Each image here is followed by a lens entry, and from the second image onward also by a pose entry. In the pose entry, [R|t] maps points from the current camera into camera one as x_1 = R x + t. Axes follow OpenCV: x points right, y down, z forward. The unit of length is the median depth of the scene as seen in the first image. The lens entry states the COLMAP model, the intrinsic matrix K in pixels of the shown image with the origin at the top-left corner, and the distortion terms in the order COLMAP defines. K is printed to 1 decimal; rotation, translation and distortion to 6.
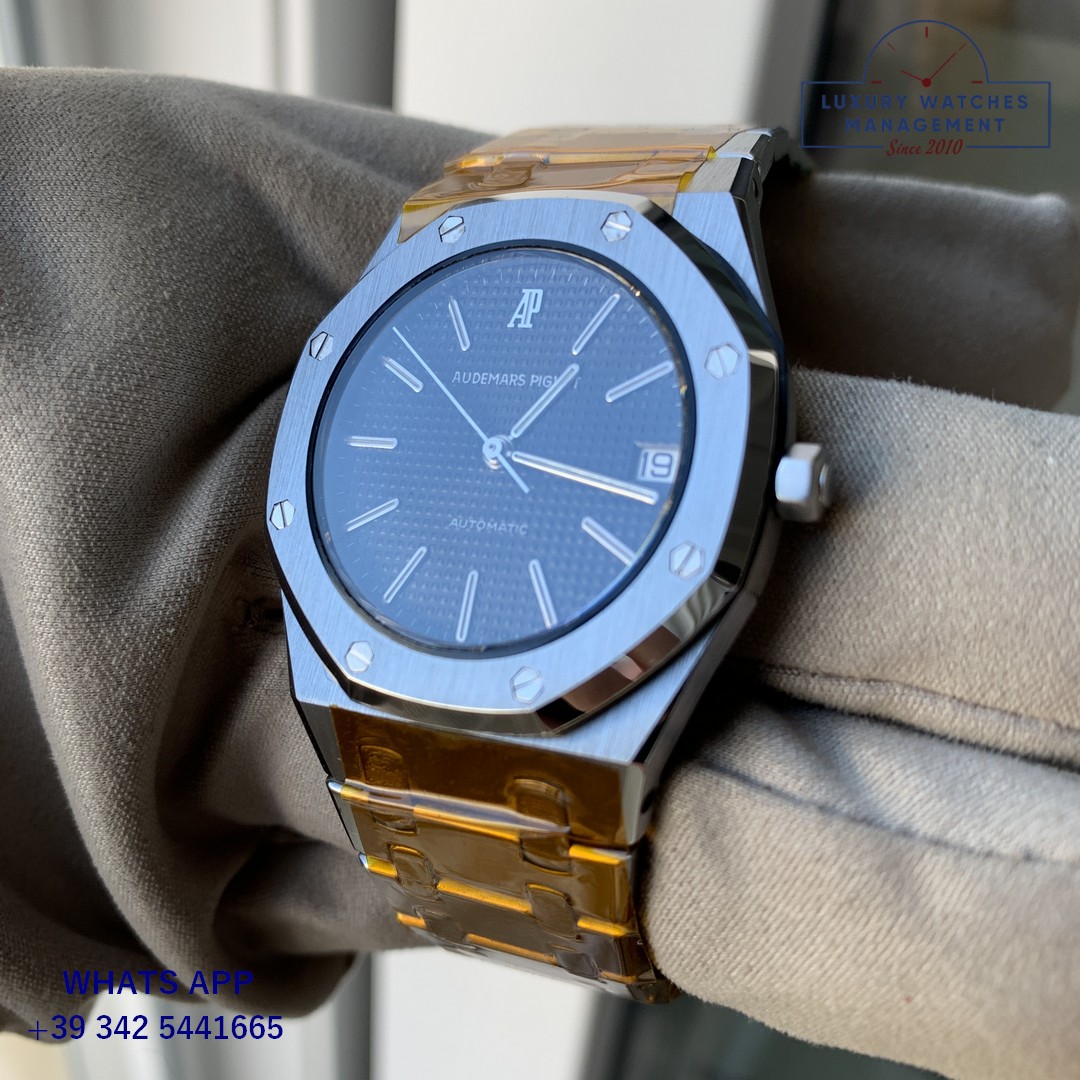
lens RADIAL K [[1207.1, 0, 523.1], [0, 1207.1, 491.4], [0, 0, 1]] dist [0.013963, -0.001932]
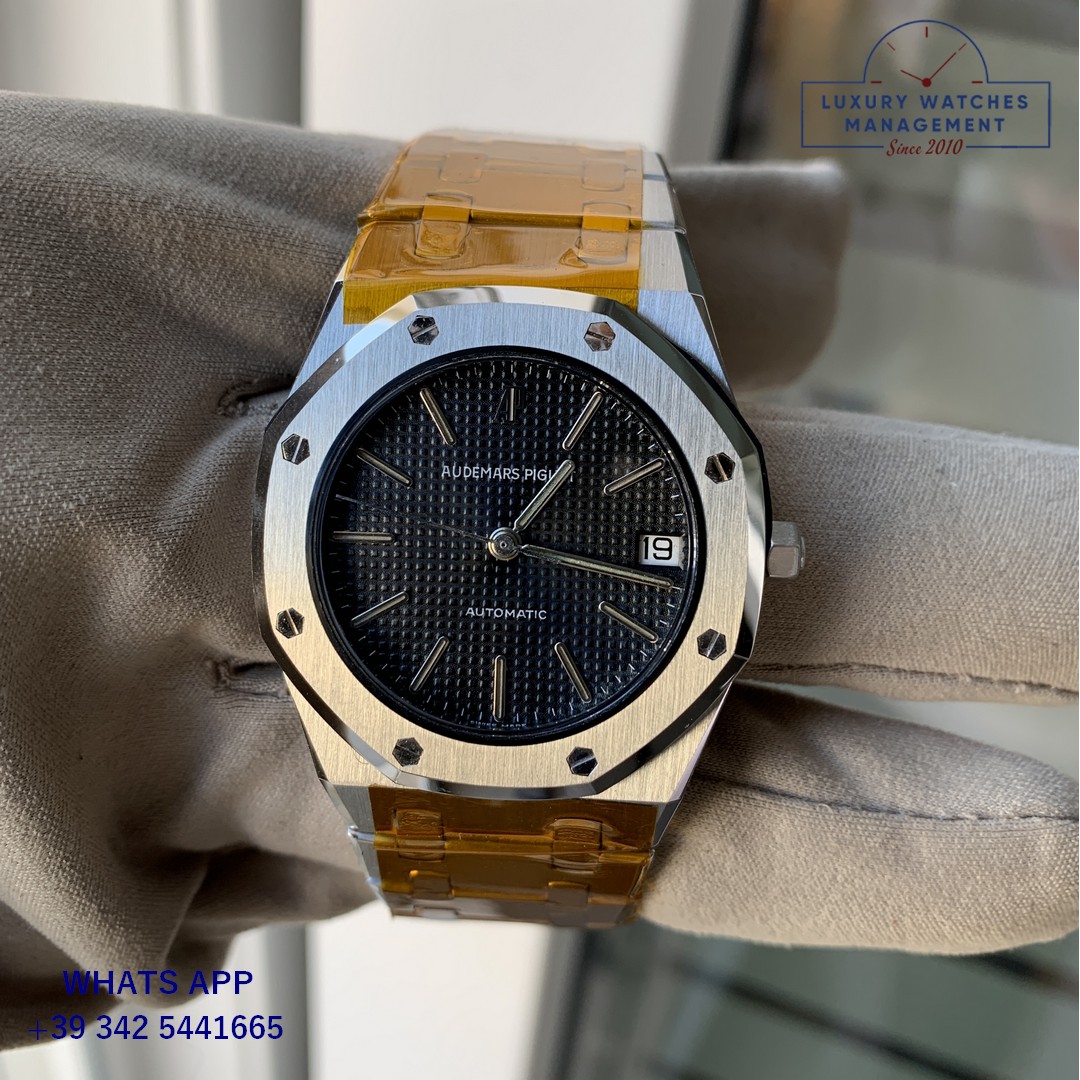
lens RADIAL K [[1207.1, 0, 523.1], [0, 1207.1, 491.4], [0, 0, 1]] dist [0.013963, -0.001932]
pose [[0.902997, -0.167071, 0.395833, -0.425470], [0.057658, 0.960087, 0.273696, -0.373040], [-0.425761, -0.224324, 0.876588, 0.051058]]
